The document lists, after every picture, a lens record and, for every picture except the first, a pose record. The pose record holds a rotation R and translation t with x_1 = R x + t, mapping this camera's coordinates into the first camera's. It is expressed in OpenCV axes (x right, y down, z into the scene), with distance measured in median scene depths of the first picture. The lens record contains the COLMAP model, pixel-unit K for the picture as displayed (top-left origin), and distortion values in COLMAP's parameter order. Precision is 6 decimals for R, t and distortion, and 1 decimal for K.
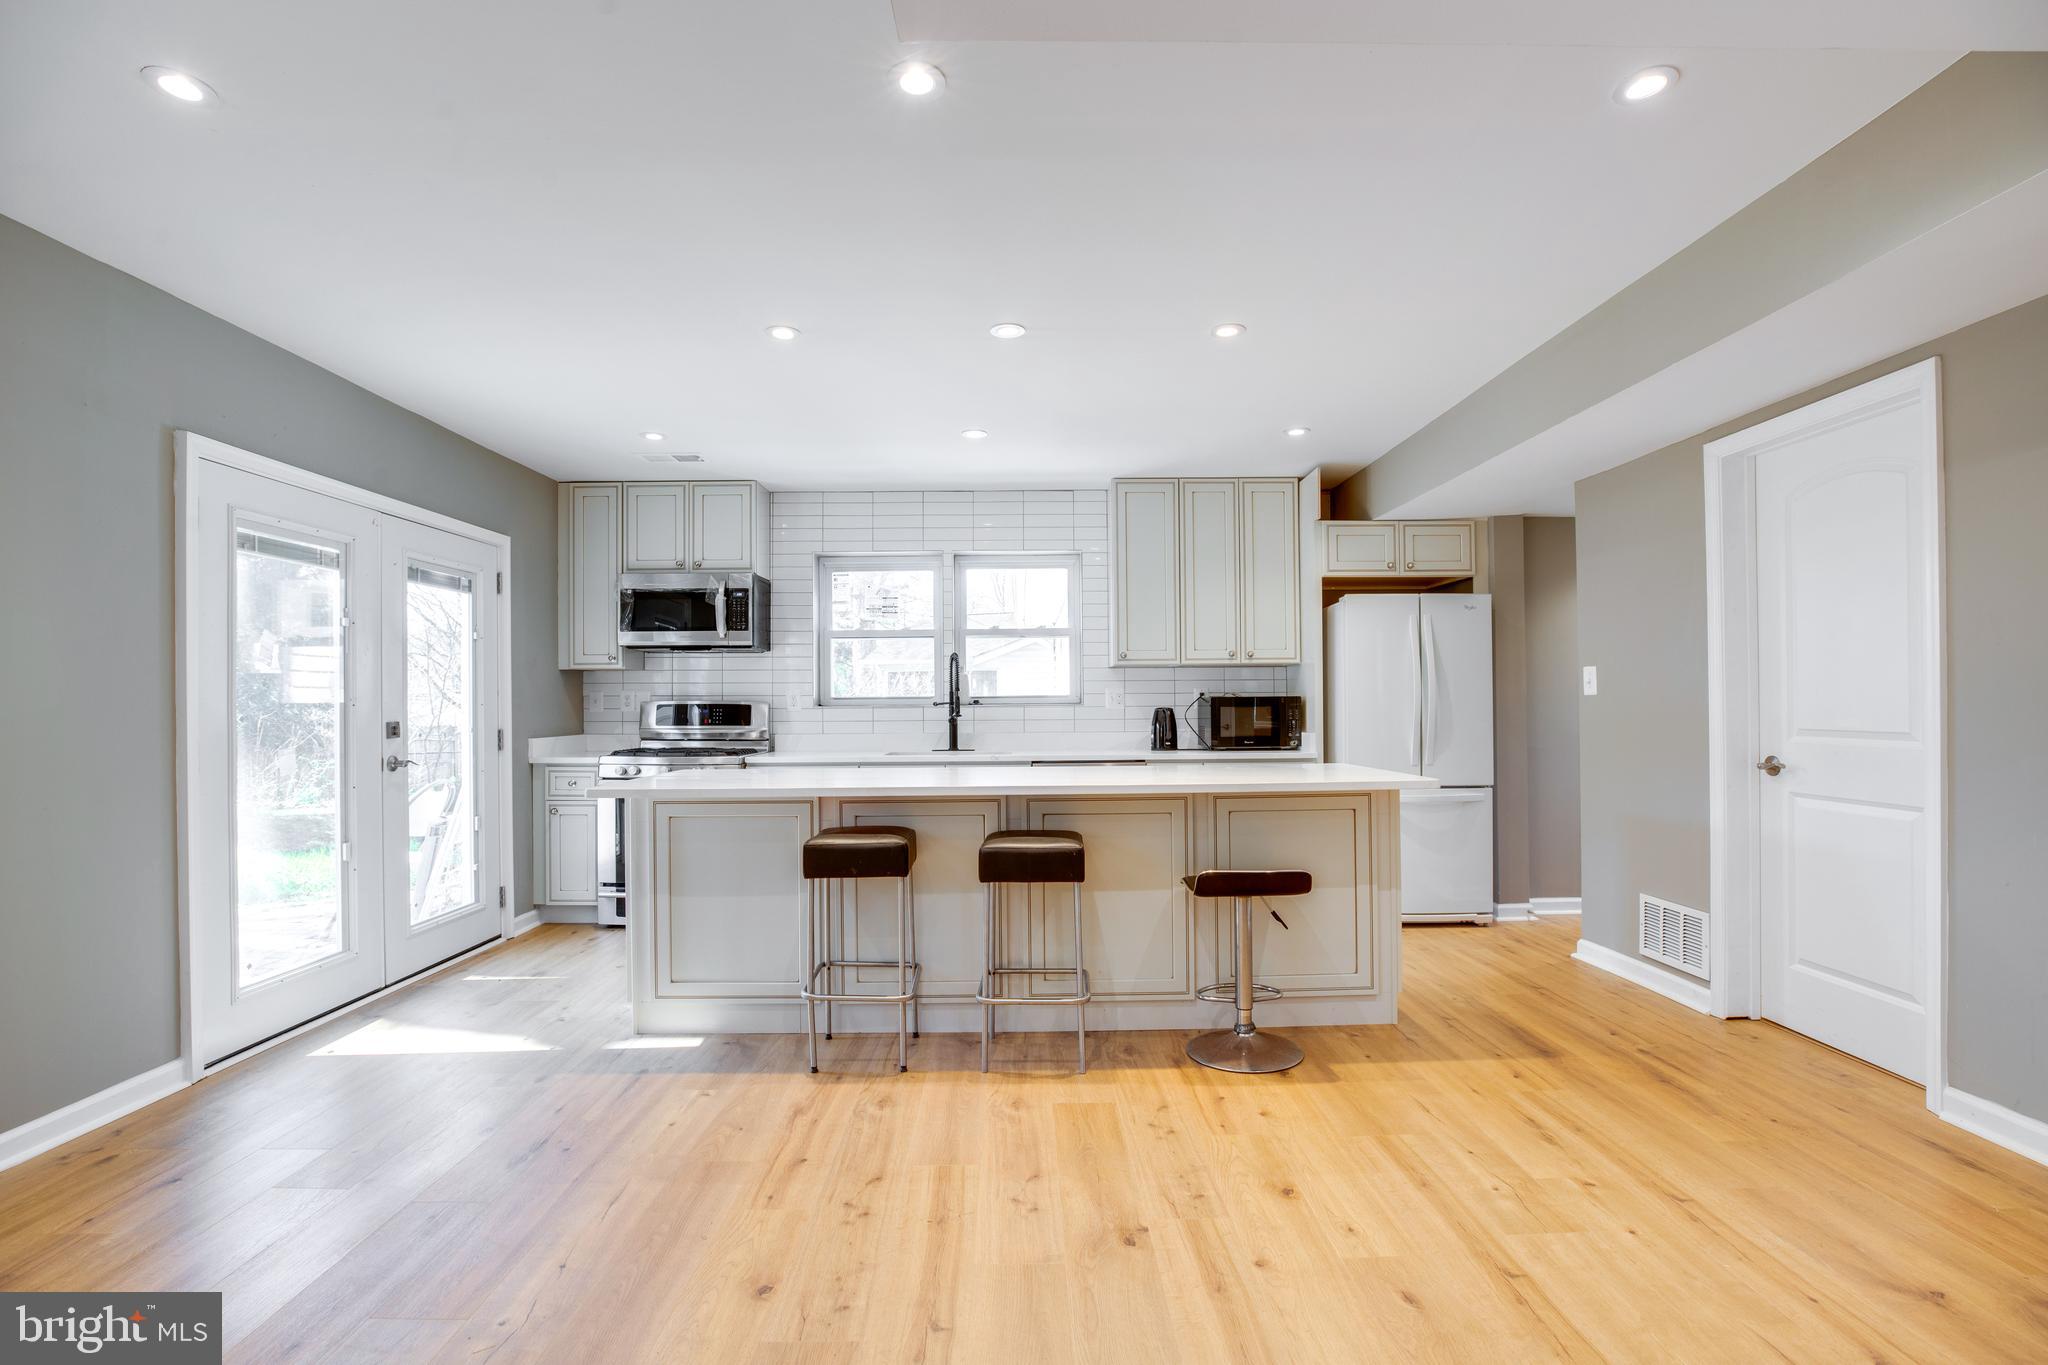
lens RADIAL K [[943.0, 0, 1027.6], [0, 943.0, 690.8], [0, 0, 1]] dist [-0.045708, 0.012830]
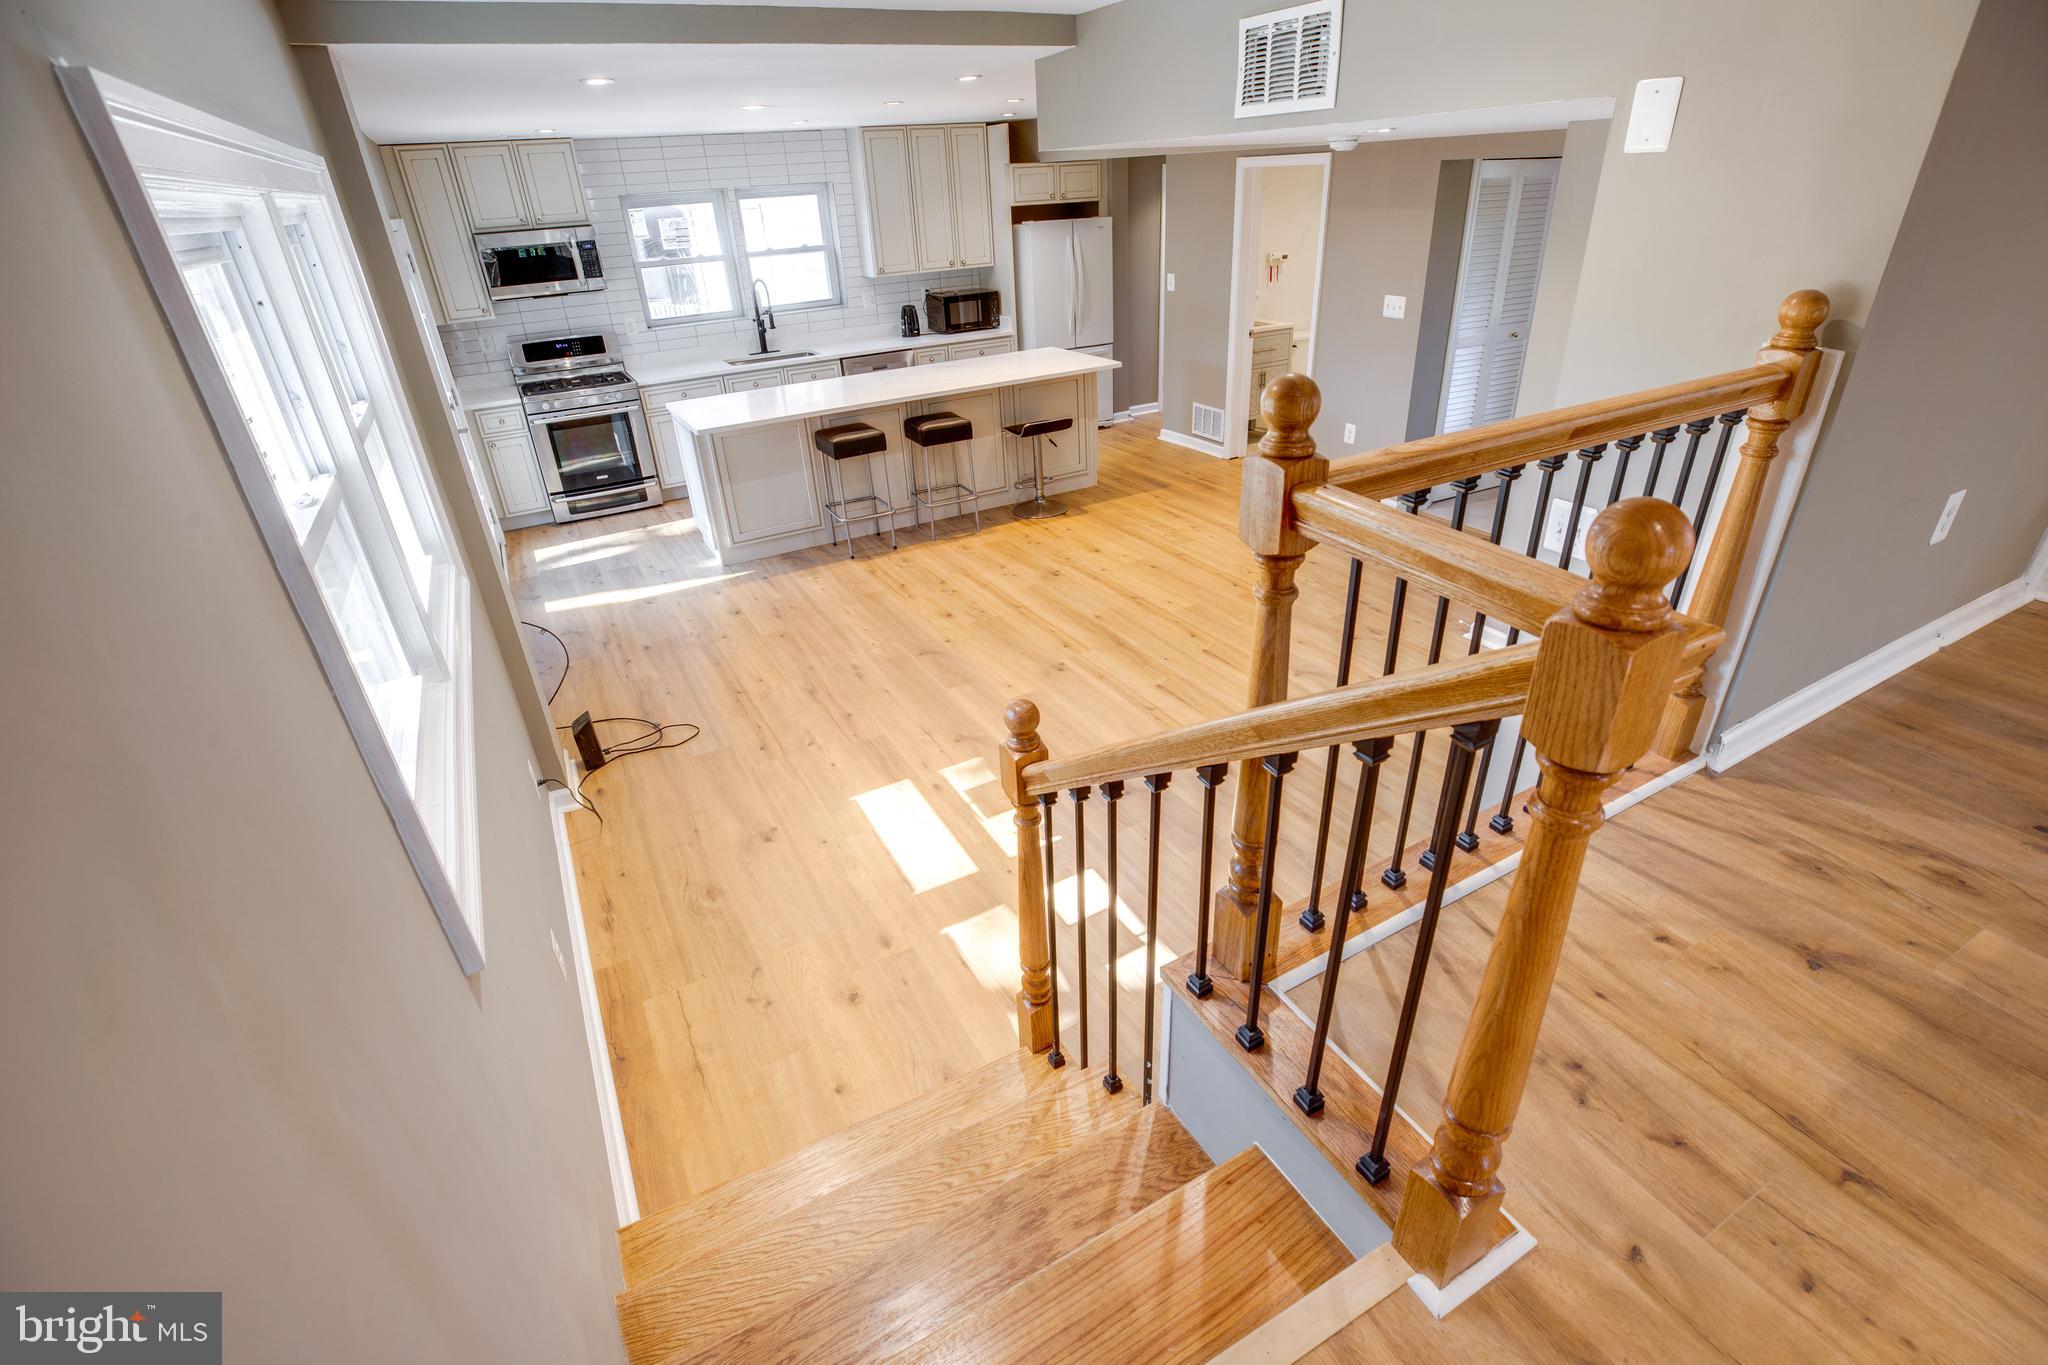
lens RADIAL K [[943.0, 0, 1027.6], [0, 943.0, 690.8], [0, 0, 1]] dist [-0.045708, 0.012830]
pose [[0.880105, -0.257903, 0.398625, -0.470261], [0.033483, 0.871225, 0.489741, -0.184075], [-0.473597, -0.417677, 0.775404, -0.497083]]
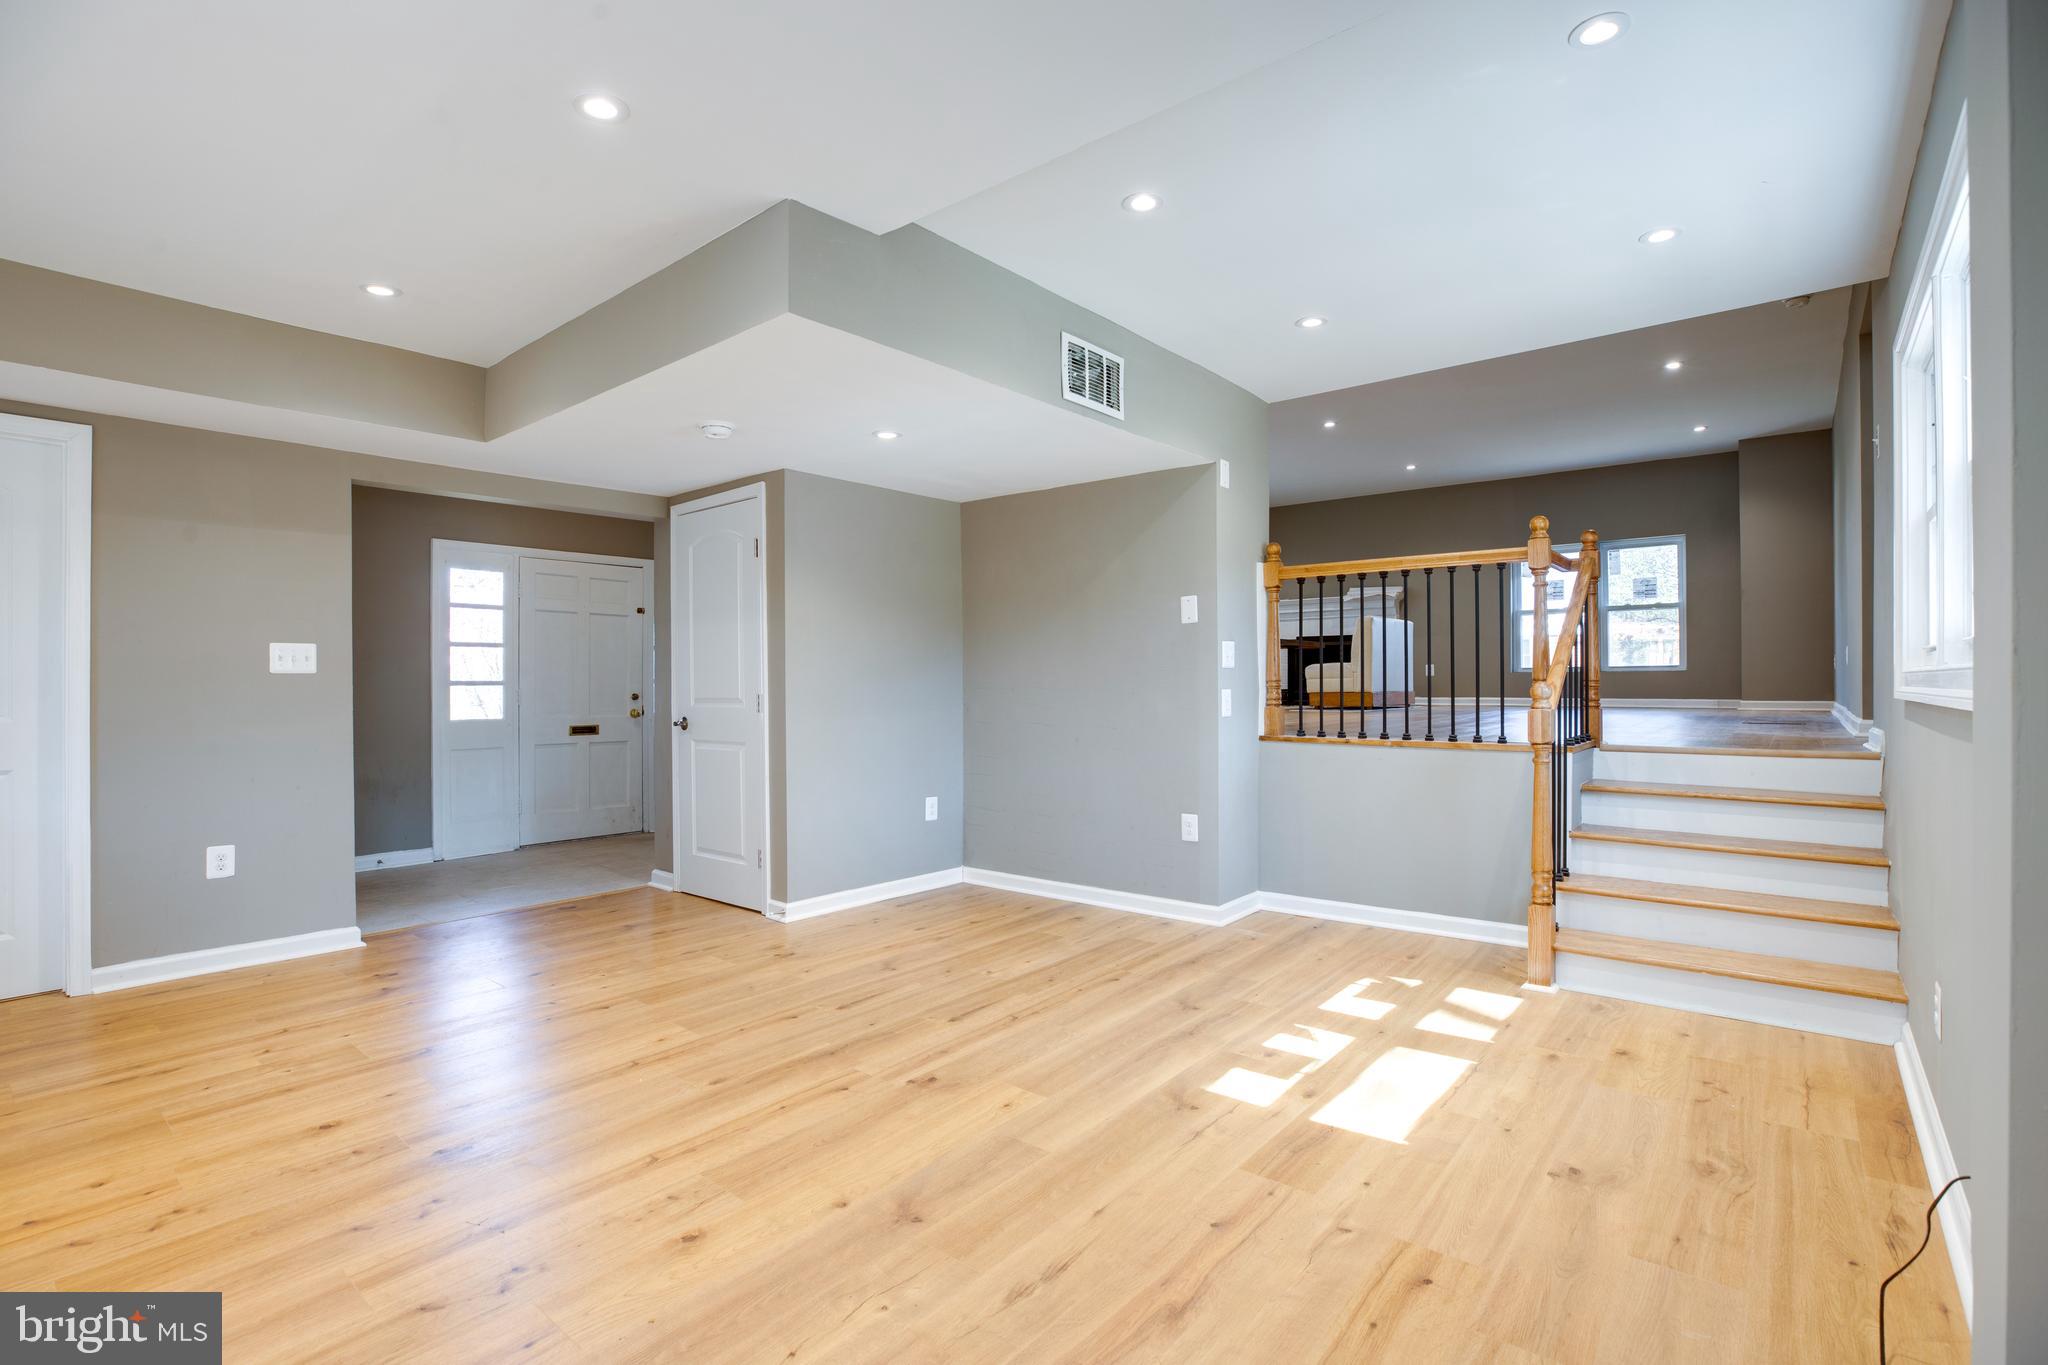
lens RADIAL K [[943.0, 0, 1027.6], [0, 943.0, 690.8], [0, 0, 1]] dist [-0.045708, 0.012830]
pose [[-0.764937, 0.007386, 0.644063, -0.475776], [0.003429, 0.999967, -0.007394, 0.019956], [-0.644096, -0.003447, -0.764937, 0.595263]]
